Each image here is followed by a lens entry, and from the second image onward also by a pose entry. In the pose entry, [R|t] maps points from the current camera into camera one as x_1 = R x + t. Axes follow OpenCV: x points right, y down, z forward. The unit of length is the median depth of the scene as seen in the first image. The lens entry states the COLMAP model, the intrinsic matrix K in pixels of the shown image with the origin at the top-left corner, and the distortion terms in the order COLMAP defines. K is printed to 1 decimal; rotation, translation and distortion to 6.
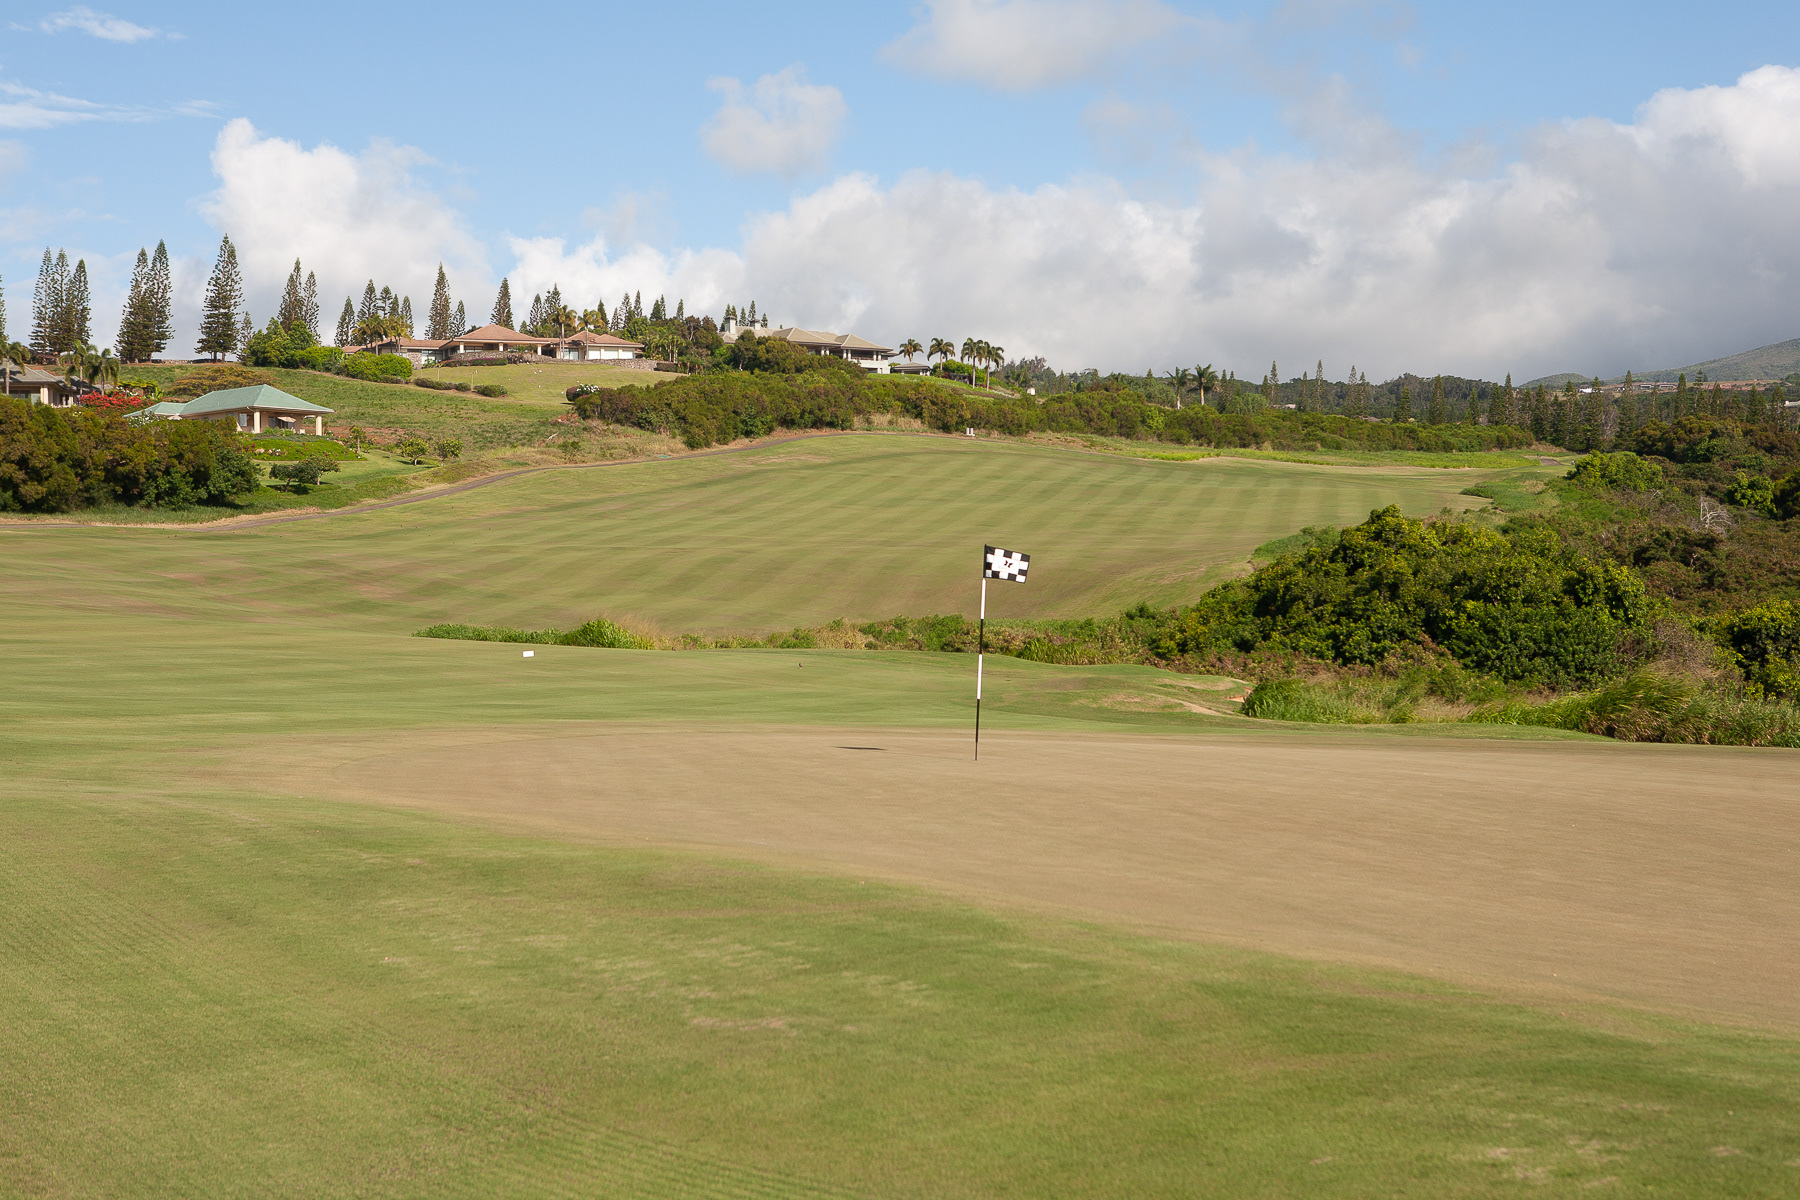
lens RADIAL K [[2951.2, 0, 900.3], [0, 2951.2, 598.2], [0, 0, 1]] dist [0.017358, 0.000000]
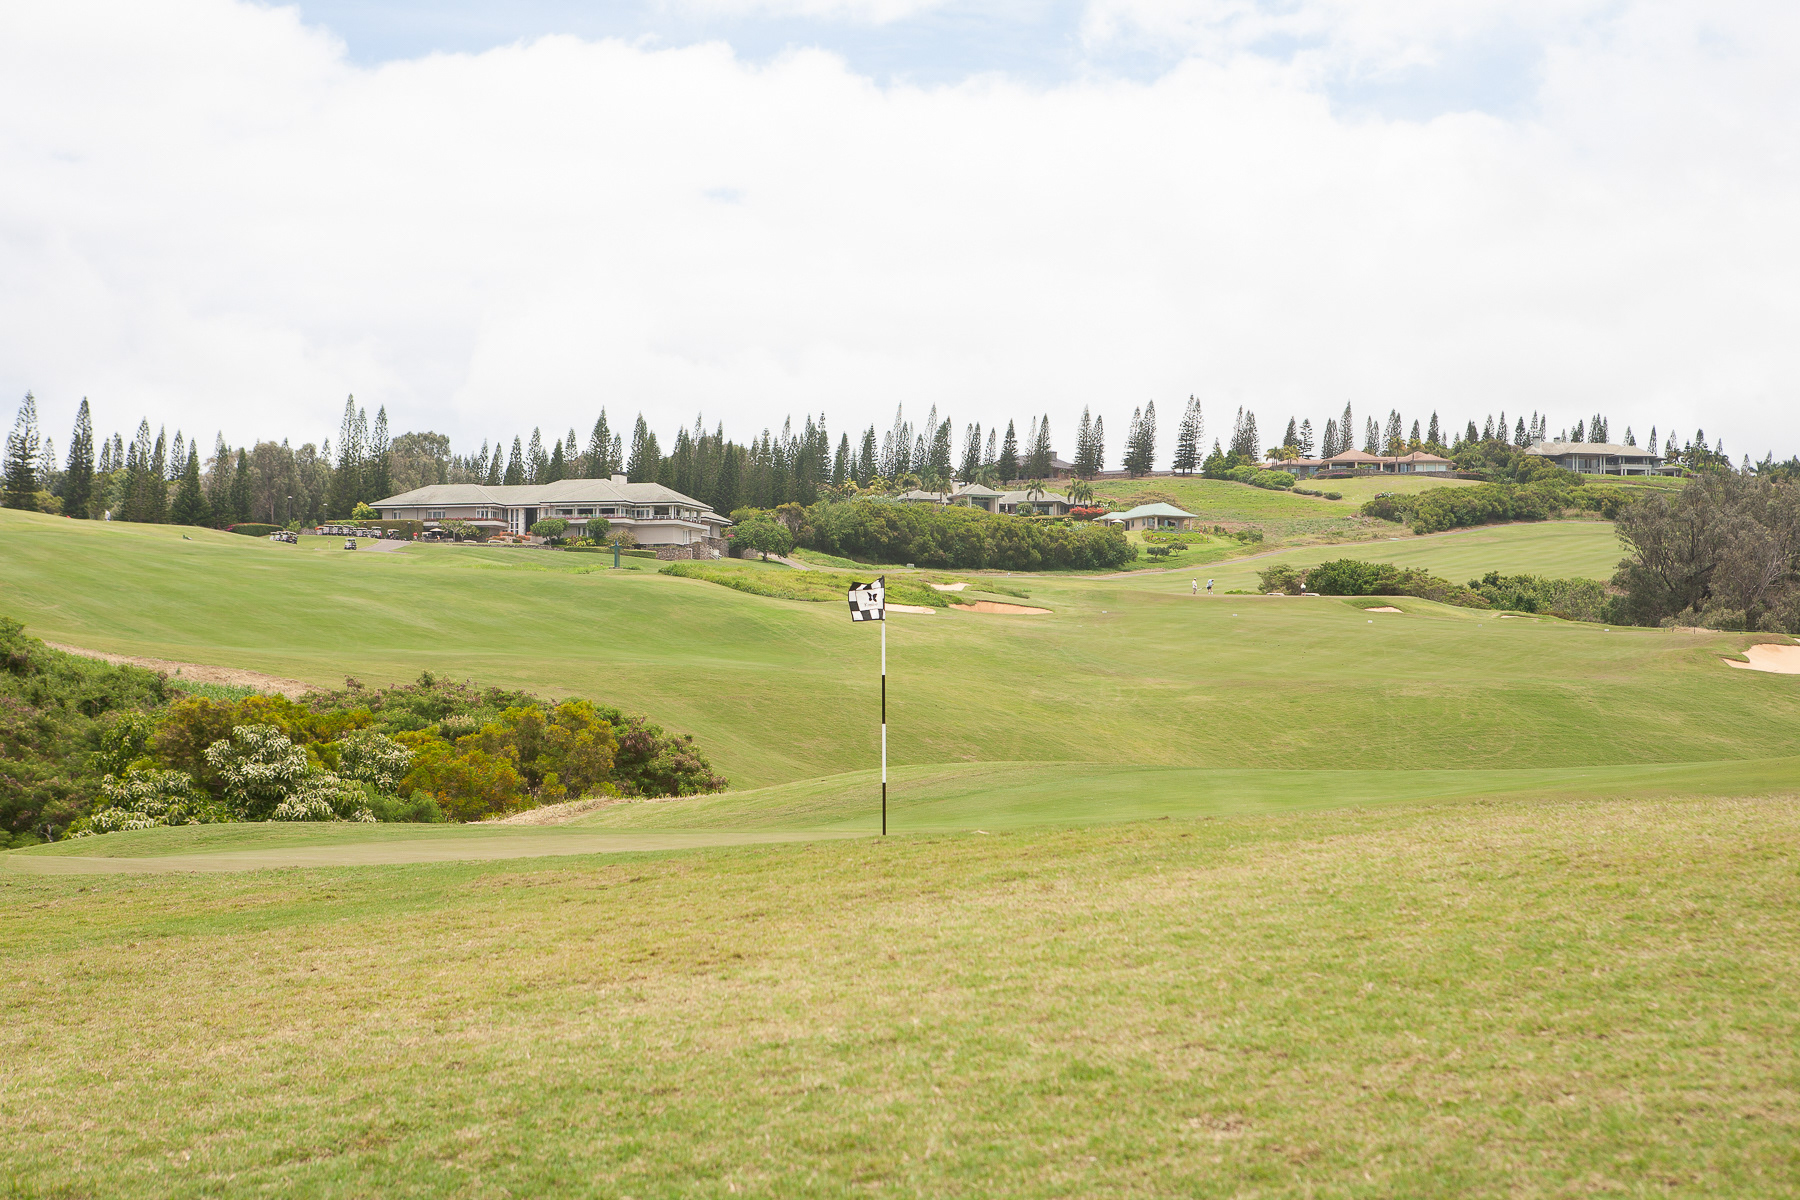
lens RADIAL K [[3629.9, 0, 900.0], [0, 3629.9, 600.2], [0, 0, 1]] dist [-0.000495, 0.000000]
pose [[0.931950, 0.008010, -0.362498, 0.347039], [-0.015493, 0.999723, -0.017741, 0.025125], [0.362256, 0.022149, 0.931816, -0.905384]]
